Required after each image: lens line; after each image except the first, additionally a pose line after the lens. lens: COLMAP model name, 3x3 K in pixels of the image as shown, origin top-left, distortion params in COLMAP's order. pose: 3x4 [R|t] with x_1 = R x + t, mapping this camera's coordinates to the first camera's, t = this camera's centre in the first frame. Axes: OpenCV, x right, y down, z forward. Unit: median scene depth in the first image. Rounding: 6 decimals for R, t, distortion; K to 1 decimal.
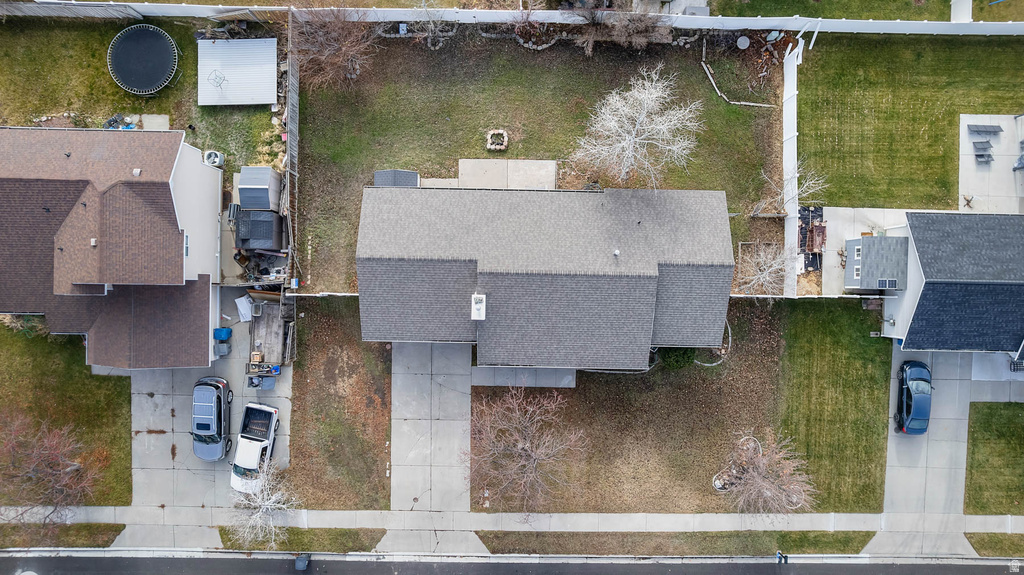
lens RADIAL K [[654.0, 0, 512.0], [0, 654.0, 287.5], [0, 0, 1]] dist [-0.063759, 0.044980]
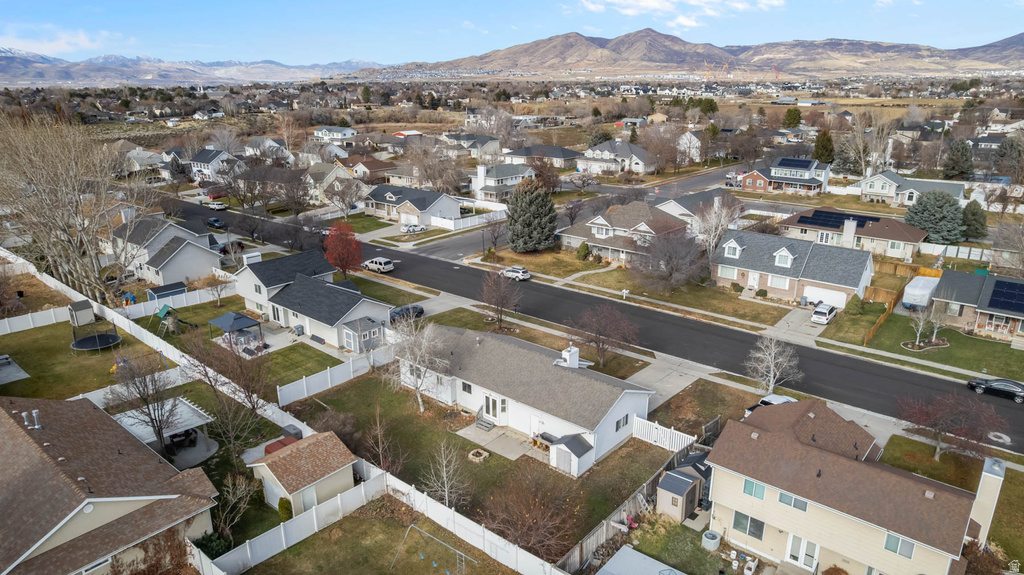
lens RADIAL K [[654.0, 0, 512.0], [0, 654.0, 287.5], [0, 0, 1]] dist [-0.063759, 0.044980]
pose [[-0.770716, -0.204683, 0.603409, -0.710113], [0.637178, -0.249511, 0.729211, -0.964674], [0.001300, 0.946493, 0.322721, 0.323651]]
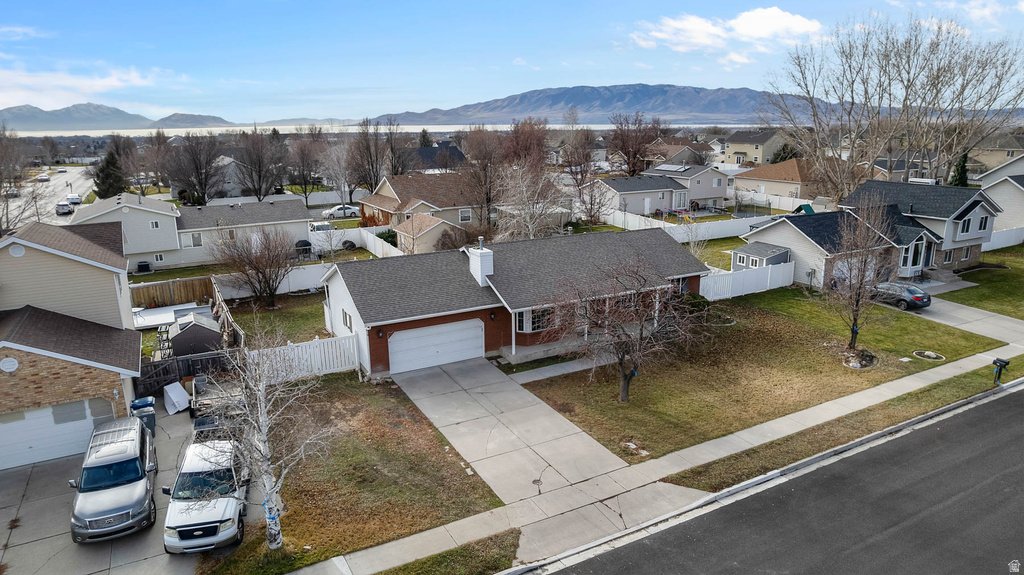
lens RADIAL K [[654.0, 0, 512.0], [0, 654.0, 287.5], [0, 0, 1]] dist [-0.063759, 0.044980]
pose [[0.870618, -0.142098, 0.470991, -0.400090], [0.491386, 0.204949, -0.846484, 0.744611], [0.023755, 0.968403, 0.248257, 0.708077]]
